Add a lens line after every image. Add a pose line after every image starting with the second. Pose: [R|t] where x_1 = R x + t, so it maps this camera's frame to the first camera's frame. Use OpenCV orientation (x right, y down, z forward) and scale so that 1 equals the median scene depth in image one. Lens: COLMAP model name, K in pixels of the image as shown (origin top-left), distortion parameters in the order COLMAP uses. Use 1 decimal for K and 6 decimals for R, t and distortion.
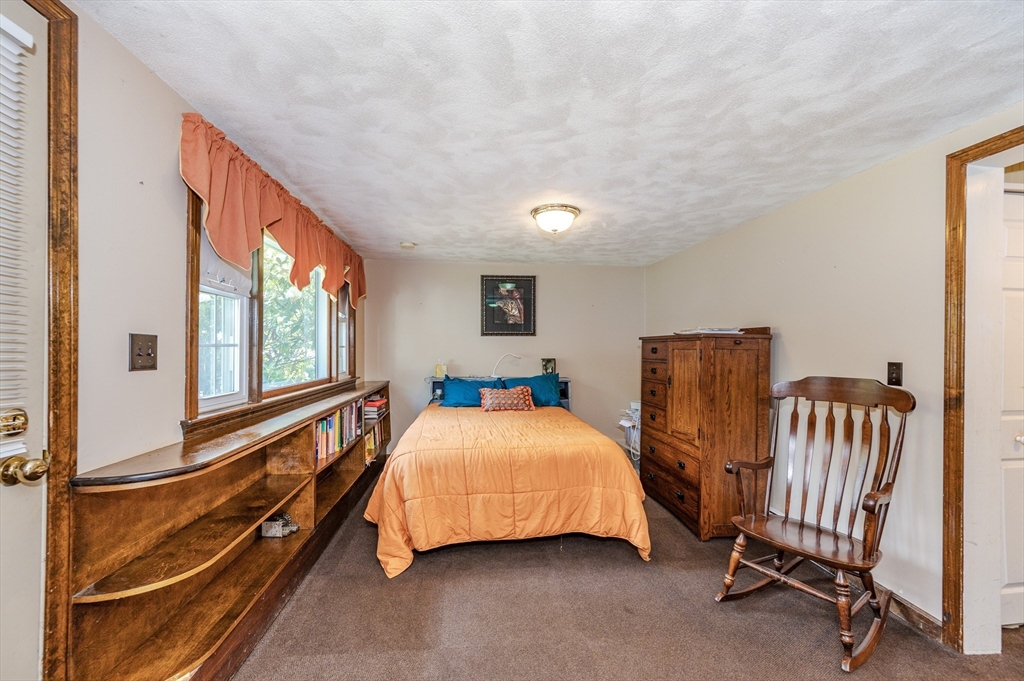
lens RADIAL K [[418.6, 0, 511.2], [0, 418.6, 347.8], [0, 0, 1]] dist [-0.000759, 0.000595]
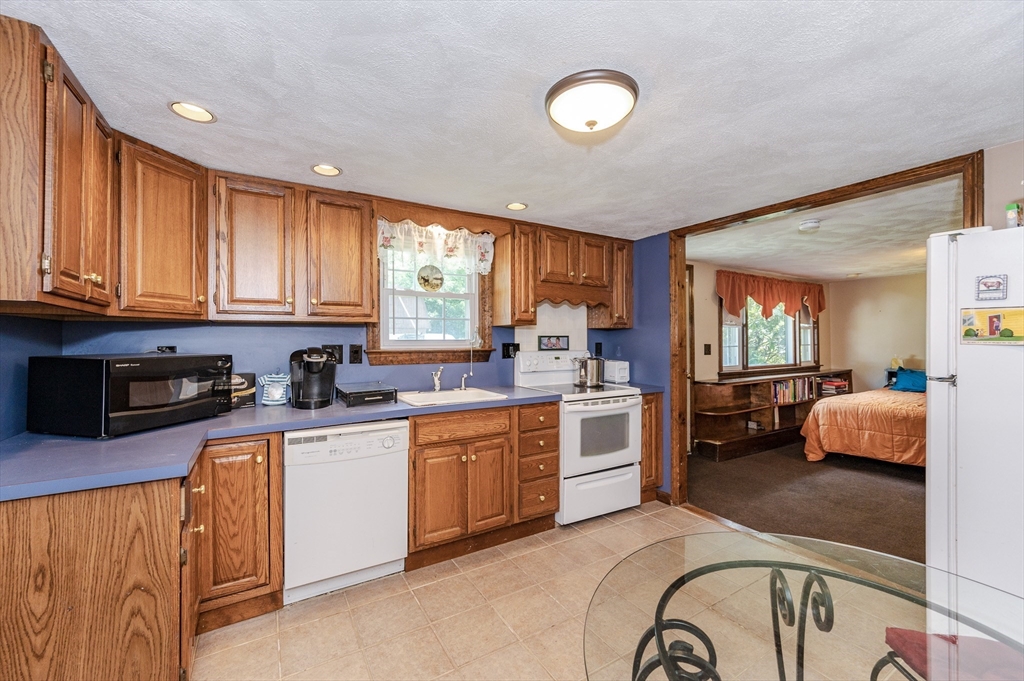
lens RADIAL K [[435.3, 0, 507.6], [0, 435.3, 337.2], [0, 0, 1]] dist [0.001329, 0.000333]
pose [[0.438224, -0.014564, -0.898748, 0.701517], [0.009978, 0.999886, -0.011337, -0.028789], [0.898810, -0.003999, 0.438320, -0.887374]]
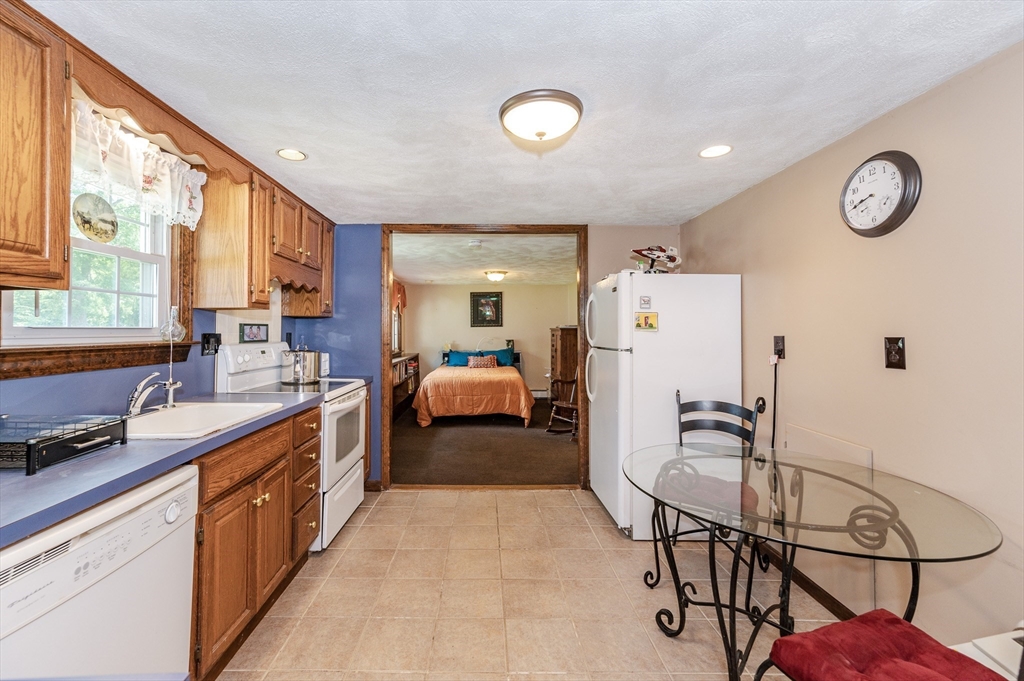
lens RADIAL K [[429.5, 0, 509.4], [0, 429.5, 322.2], [0, 0, 1]] dist [-0.000822, 0.000233]
pose [[0.998263, -0.011228, -0.057836, 0.282116], [0.010363, 0.999830, -0.015224, -0.028851], [0.057997, 0.014598, 0.998210, -1.133612]]
